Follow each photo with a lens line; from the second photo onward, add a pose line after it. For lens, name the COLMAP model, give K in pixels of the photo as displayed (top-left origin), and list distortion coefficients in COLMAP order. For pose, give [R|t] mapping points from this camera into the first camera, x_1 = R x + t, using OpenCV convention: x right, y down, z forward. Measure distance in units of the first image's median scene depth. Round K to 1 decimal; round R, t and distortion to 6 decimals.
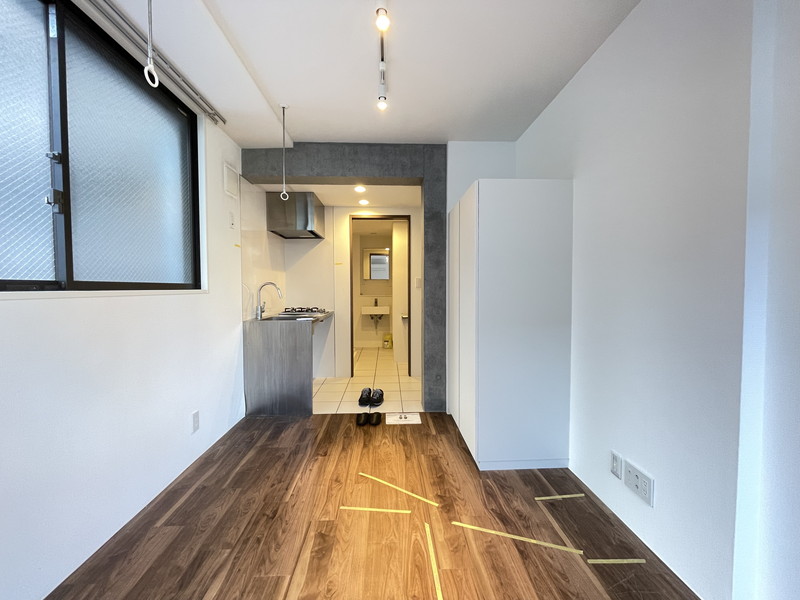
lens RADIAL K [[322.3, 0, 401.6], [0, 322.3, 298.9], [0, 0, 1]] dist [-0.000780, -0.001260]
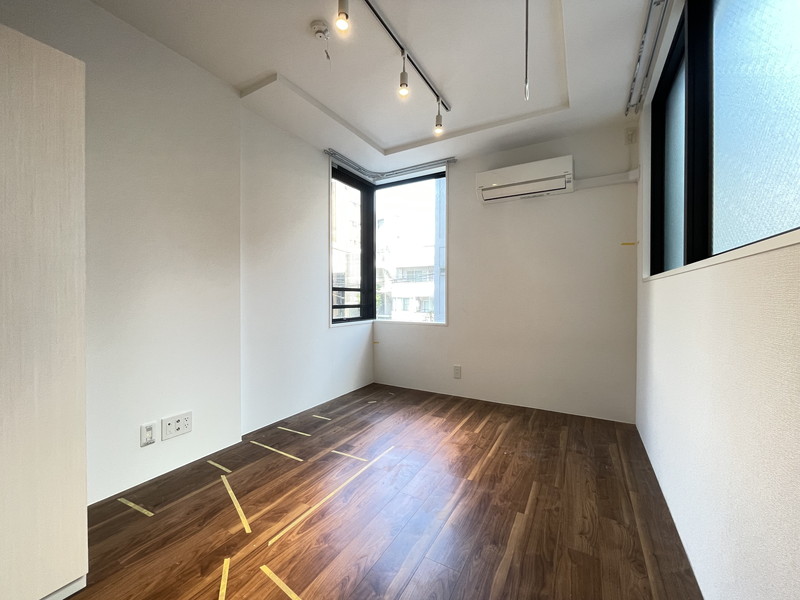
lens RADIAL K [[322.3, 0, 399.7], [0, 322.3, 295.9], [0, 0, 1]] dist [-0.000780, -0.001260]
pose [[-0.847151, 0.007584, 0.531298, -0.602200], [0.019686, 0.999660, 0.017120, 0.042519], [-0.530987, 0.024962, -0.847012, 1.381875]]
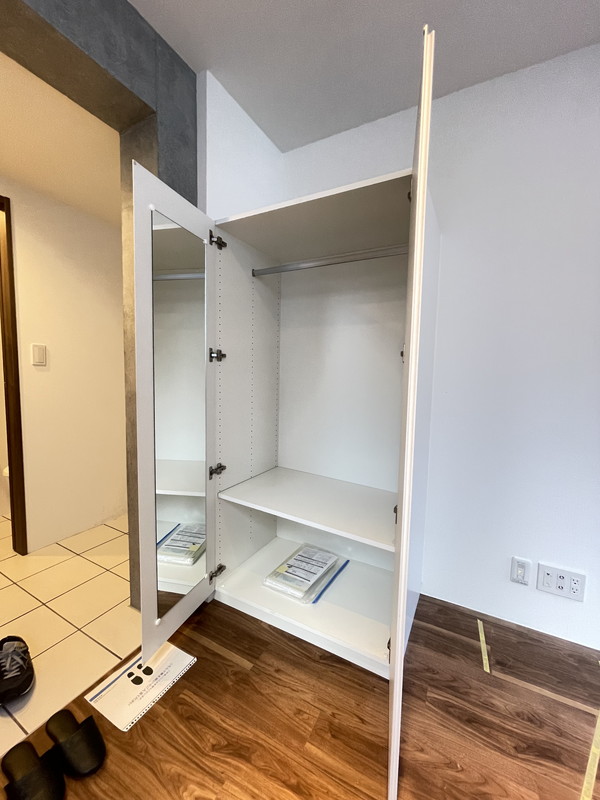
lens RADIAL K [[322.3, 0, 302.3], [0, 322.3, 397.0], [0, 0, 1]] dist [-0.000780, -0.001260]
pose [[0.508138, -0.046248, 0.860033, -0.384644], [-0.001893, 0.998495, 0.054812, -0.025045], [-0.861274, -0.029480, 0.507285, 1.027418]]
